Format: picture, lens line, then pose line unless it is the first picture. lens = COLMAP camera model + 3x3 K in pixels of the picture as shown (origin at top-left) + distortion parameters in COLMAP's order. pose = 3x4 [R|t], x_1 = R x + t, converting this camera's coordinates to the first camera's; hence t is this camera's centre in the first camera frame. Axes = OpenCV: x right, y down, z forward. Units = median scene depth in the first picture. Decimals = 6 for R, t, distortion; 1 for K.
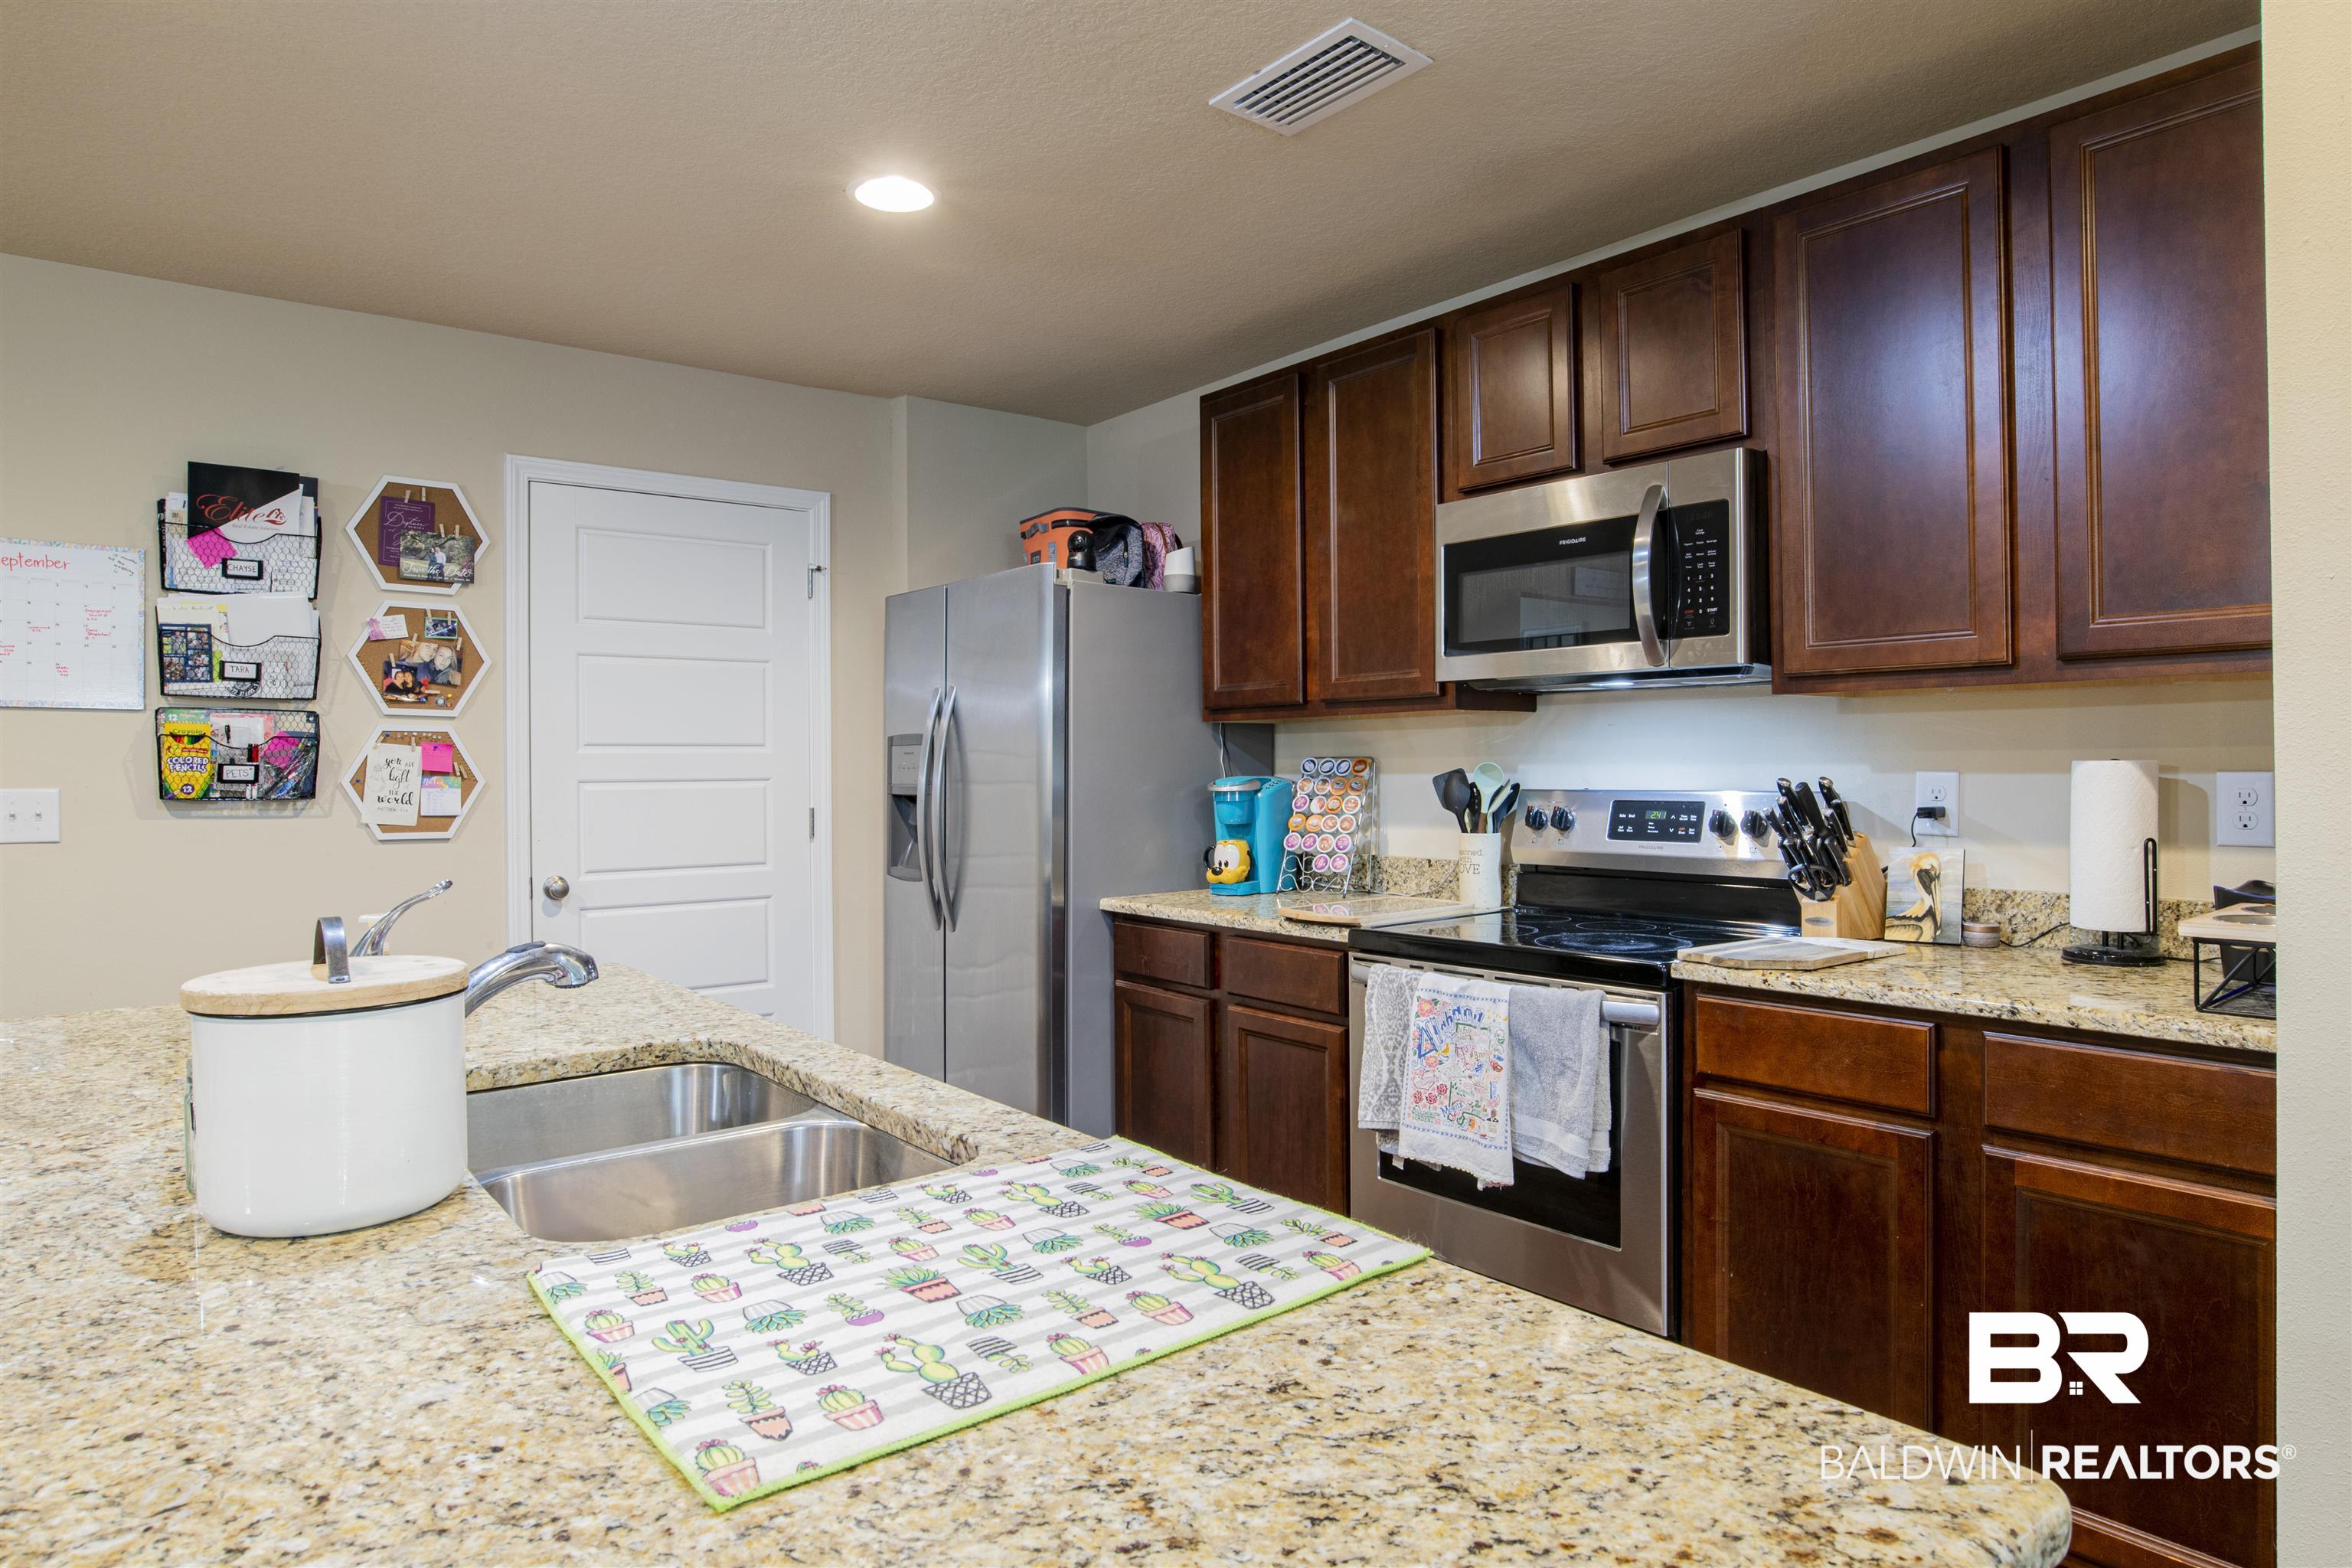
lens RADIAL K [[1381.2, 0, 1181.1], [0, 1381.2, 771.8], [0, 0, 1]] dist [-0.045014, 0.021278]
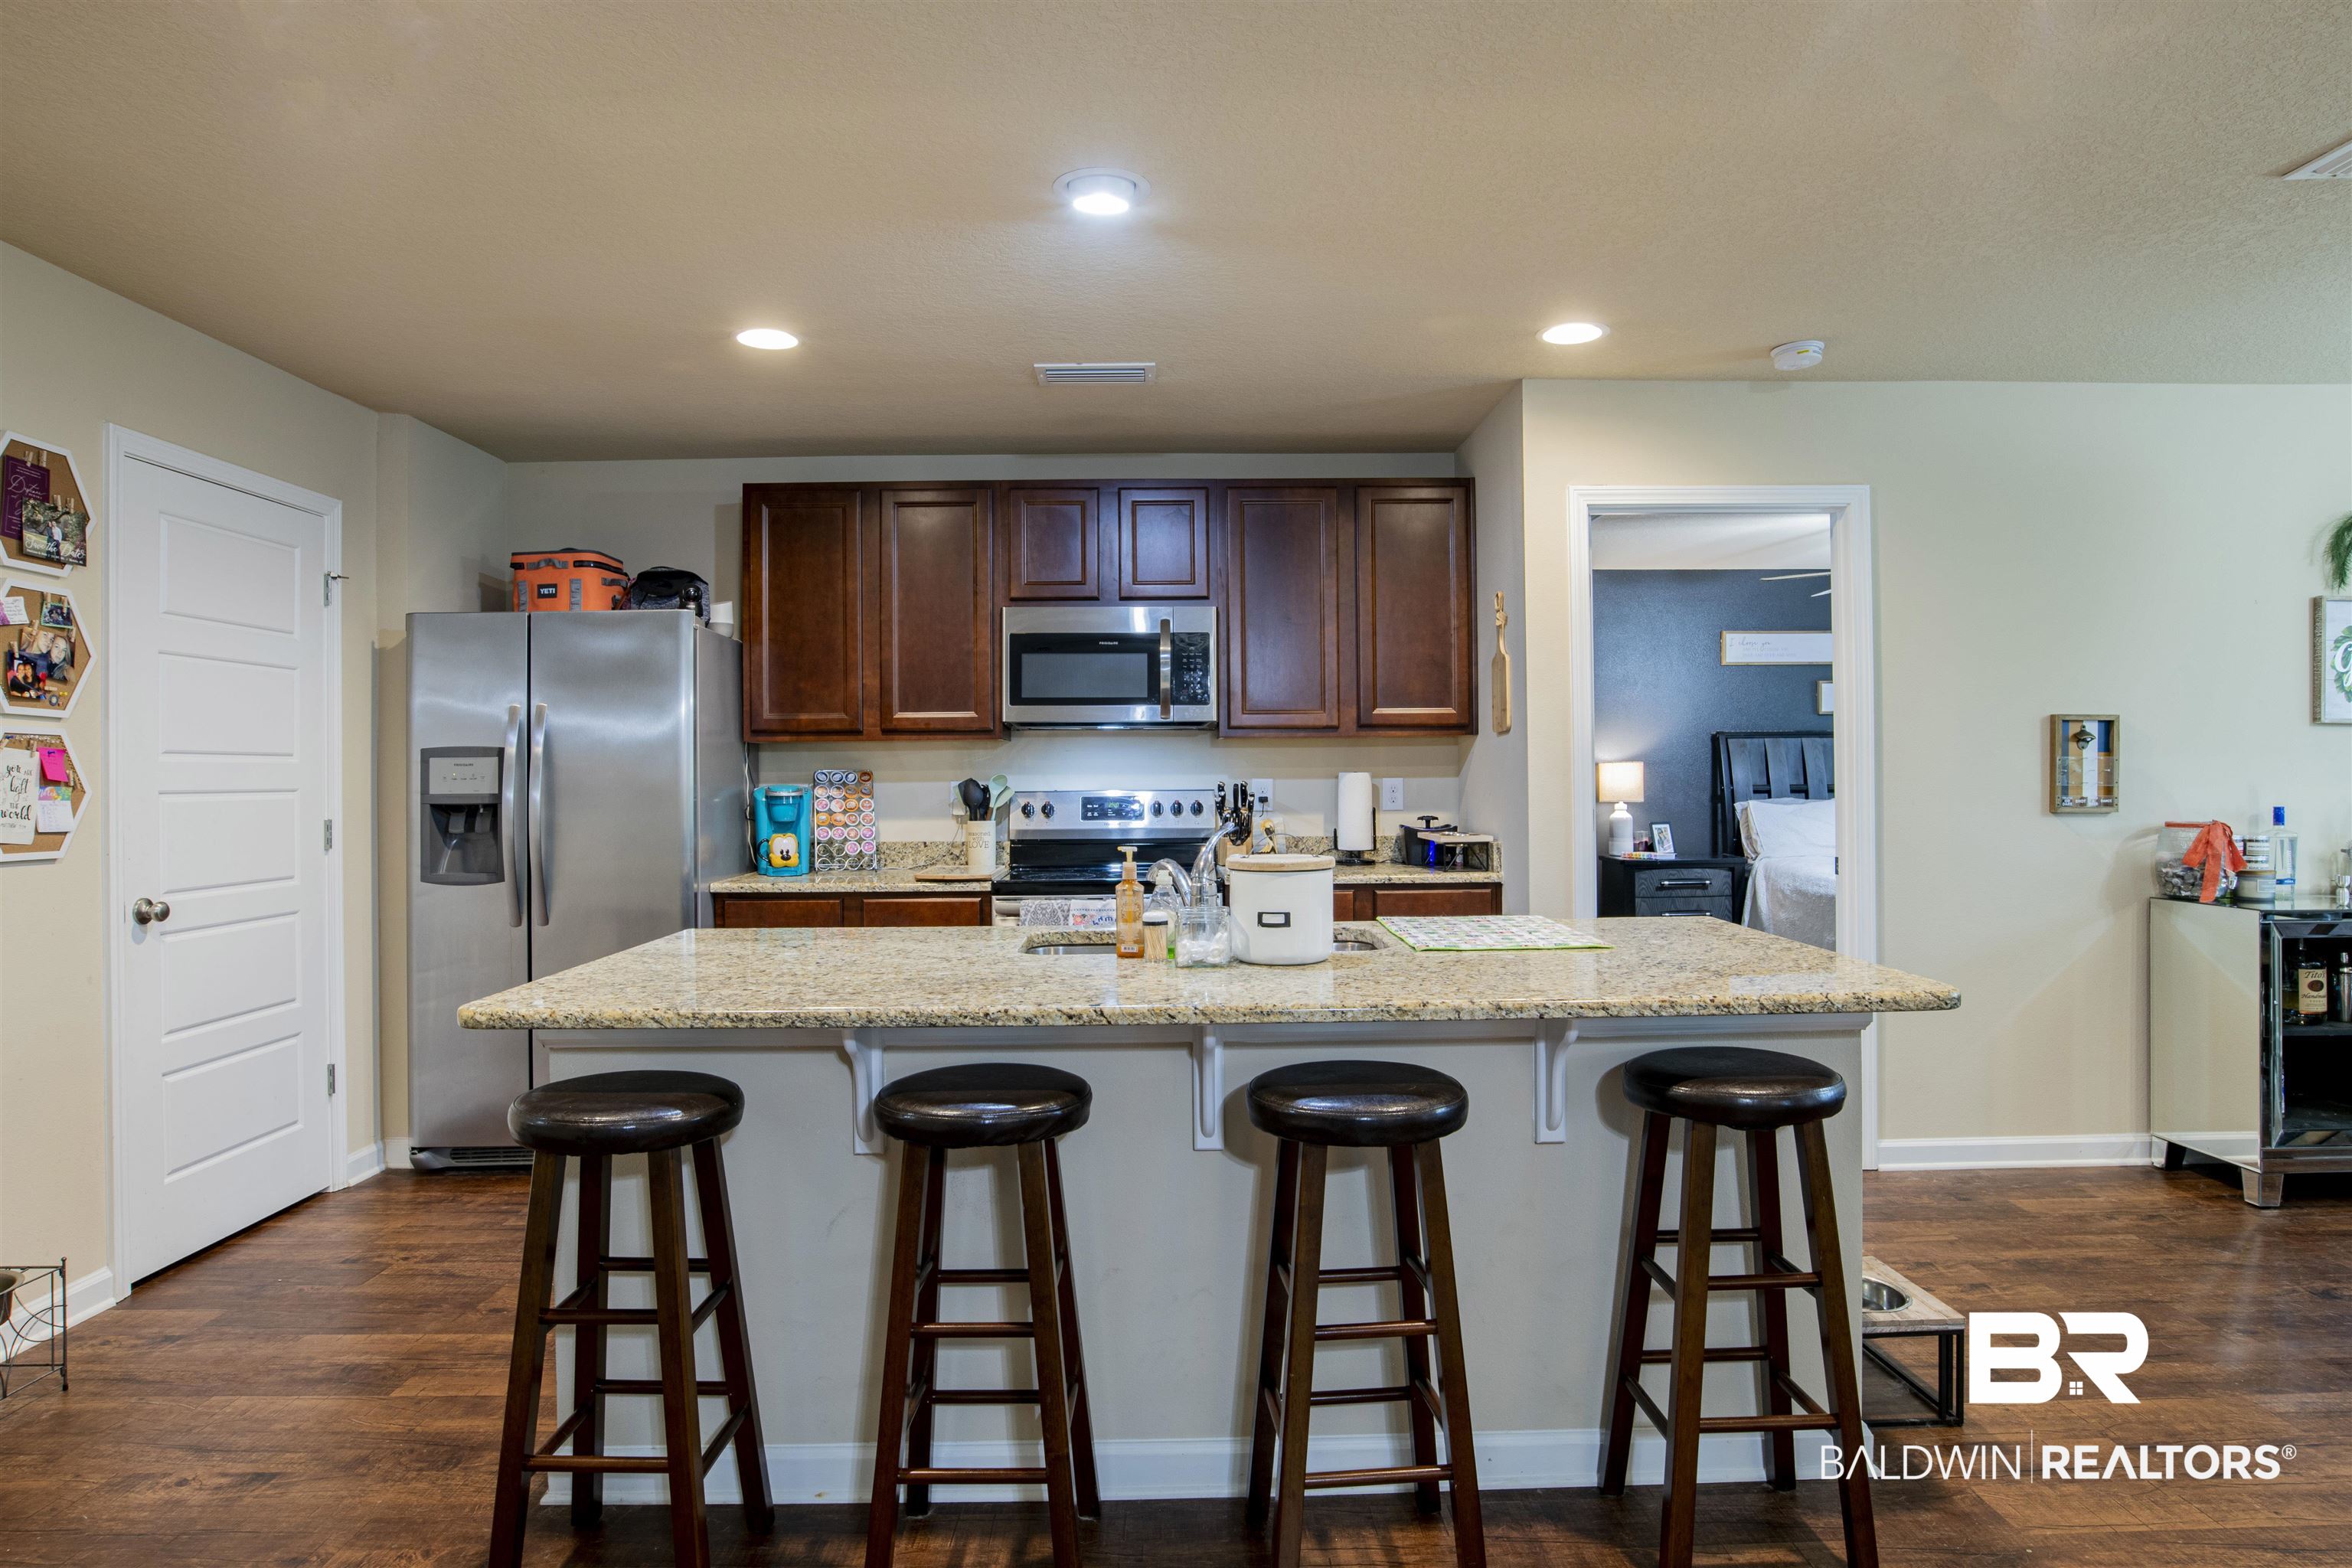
lens RADIAL K [[1381.2, 0, 1187.1], [0, 1381.2, 759.7], [0, 0, 1]] dist [-0.045014, 0.021278]
pose [[0.609049, 0.011392, 0.793051, -0.884113], [0.006644, 0.999788, -0.019464, 0.008775], [-0.793105, 0.017124, 0.608845, -0.099554]]
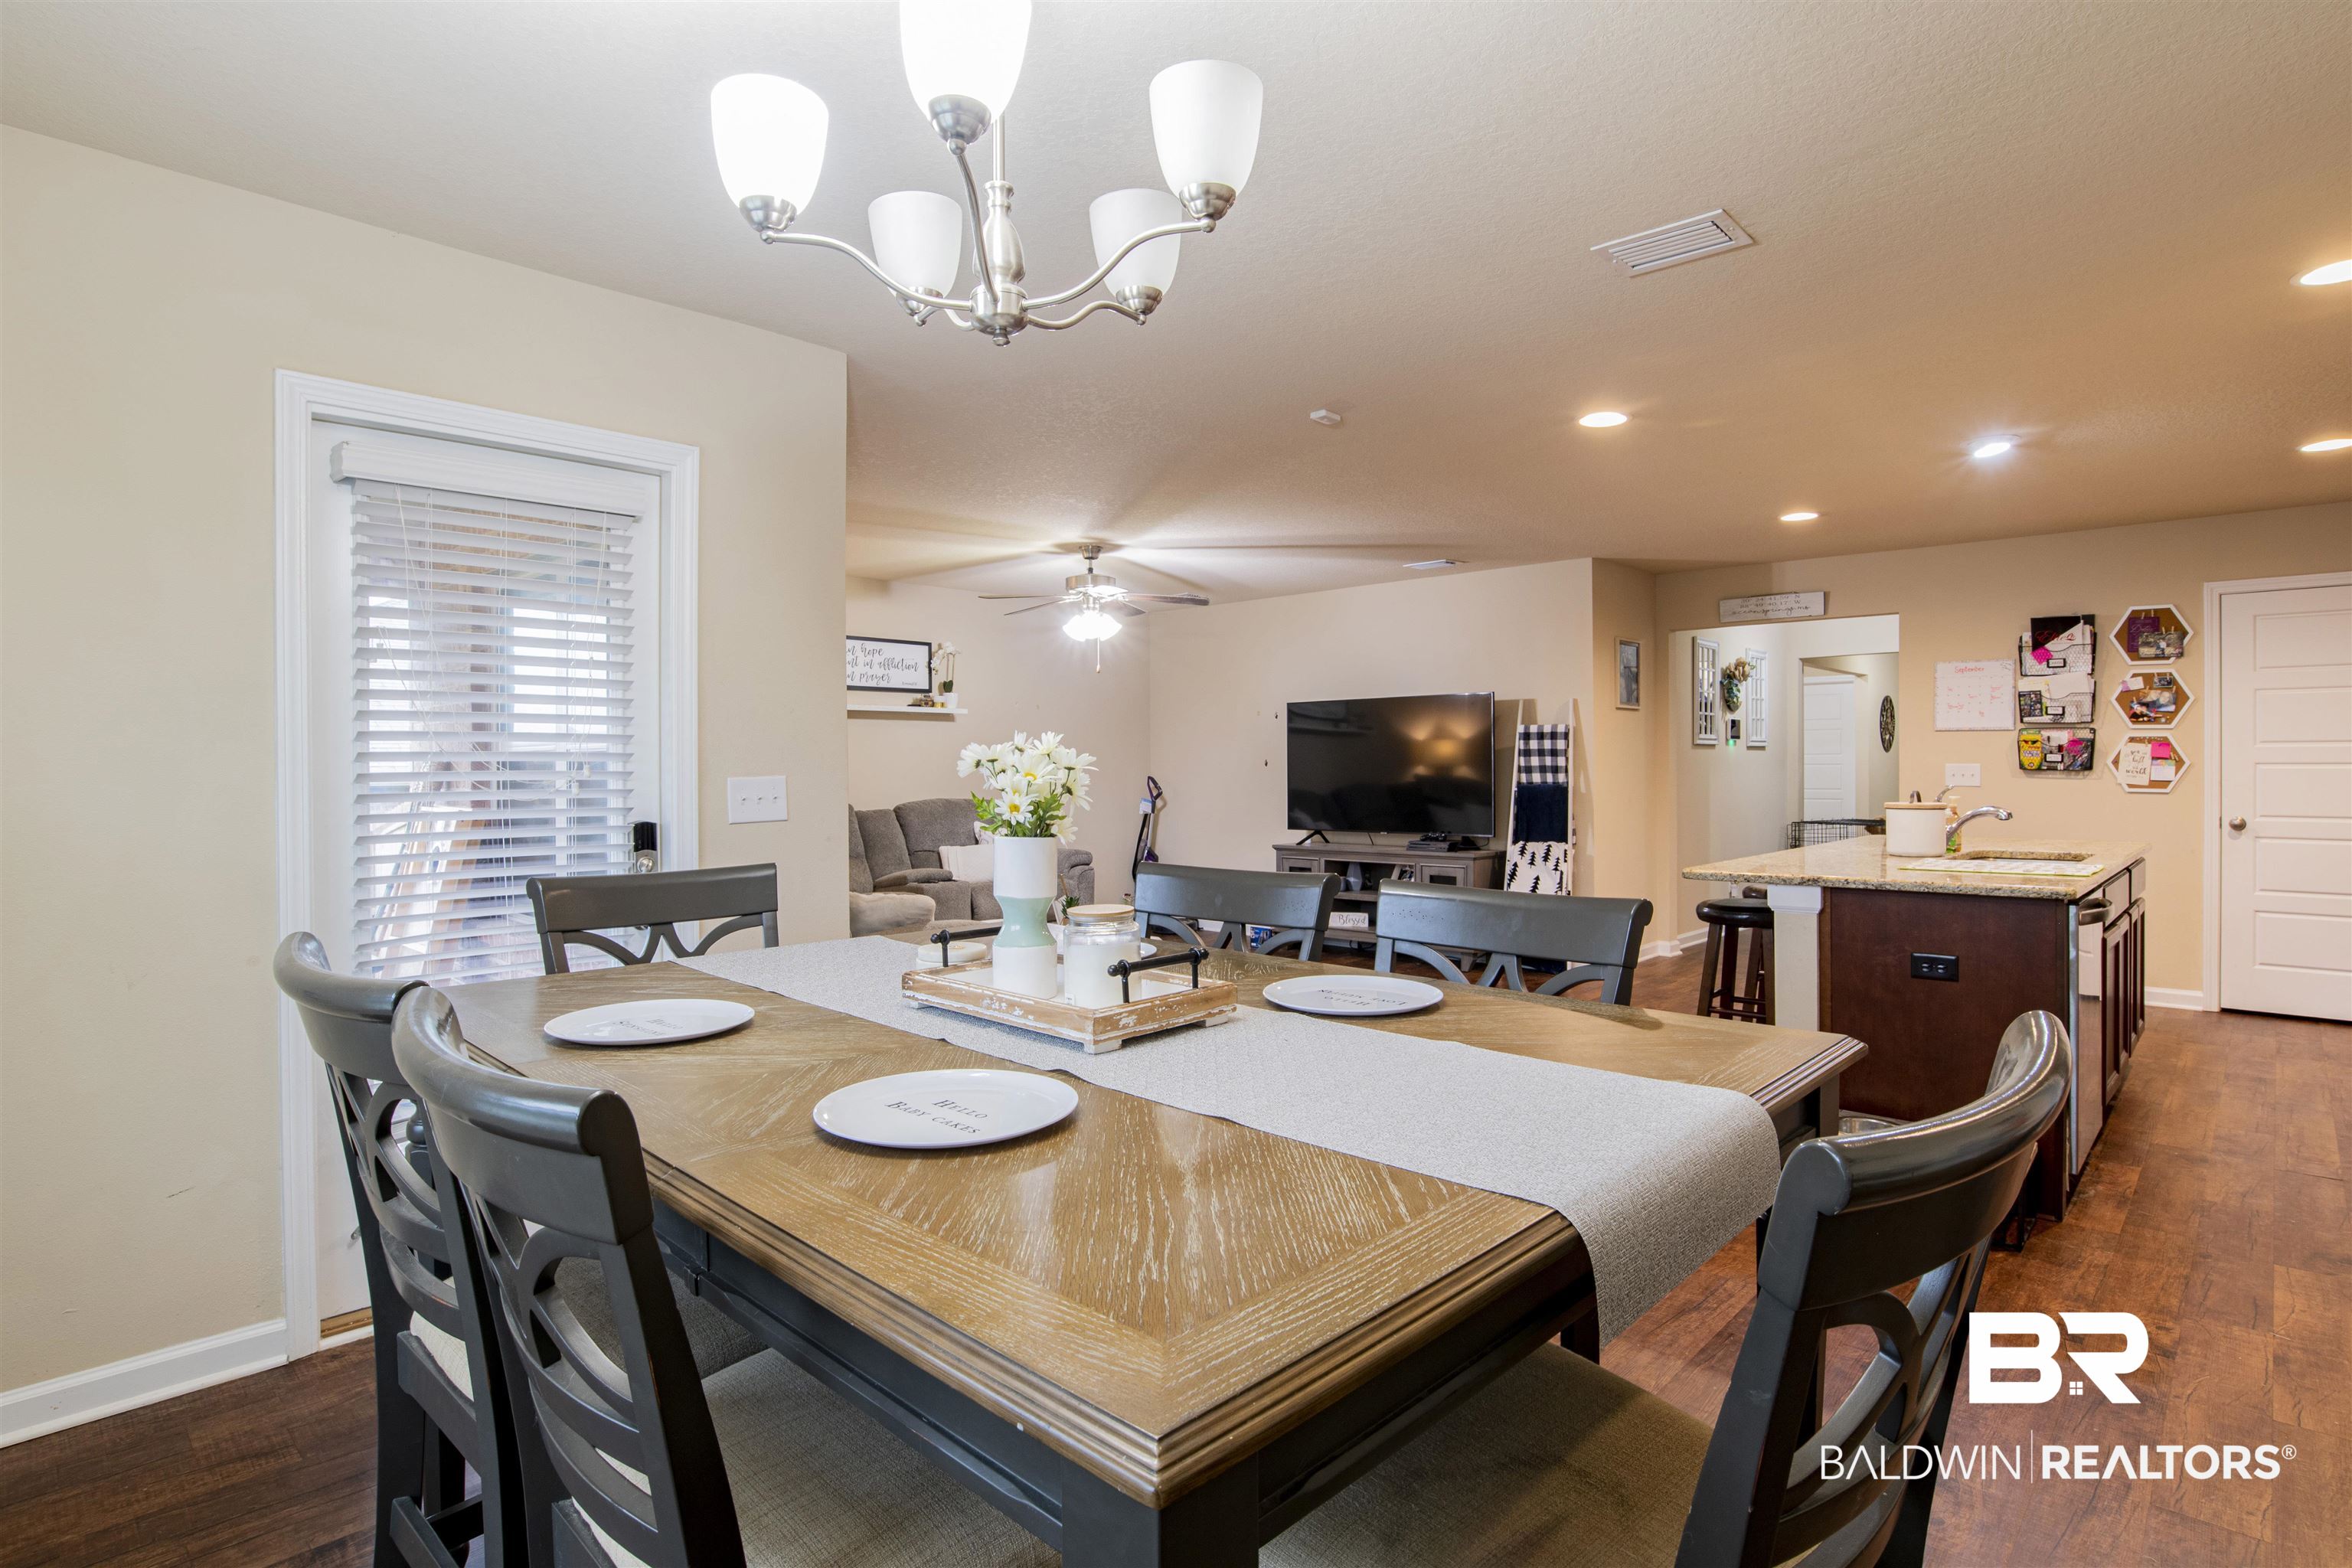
lens RADIAL K [[1202.0, 0, 1176.4], [0, 1202.0, 769.6], [0, 0, 1]] dist [-0.044325, 0.010838]
pose [[0.131751, 0.009466, -0.991238, 1.009123], [-0.002639, 0.999954, 0.009199, 0.006297], [0.991279, 0.001404, 0.131770, -0.652024]]
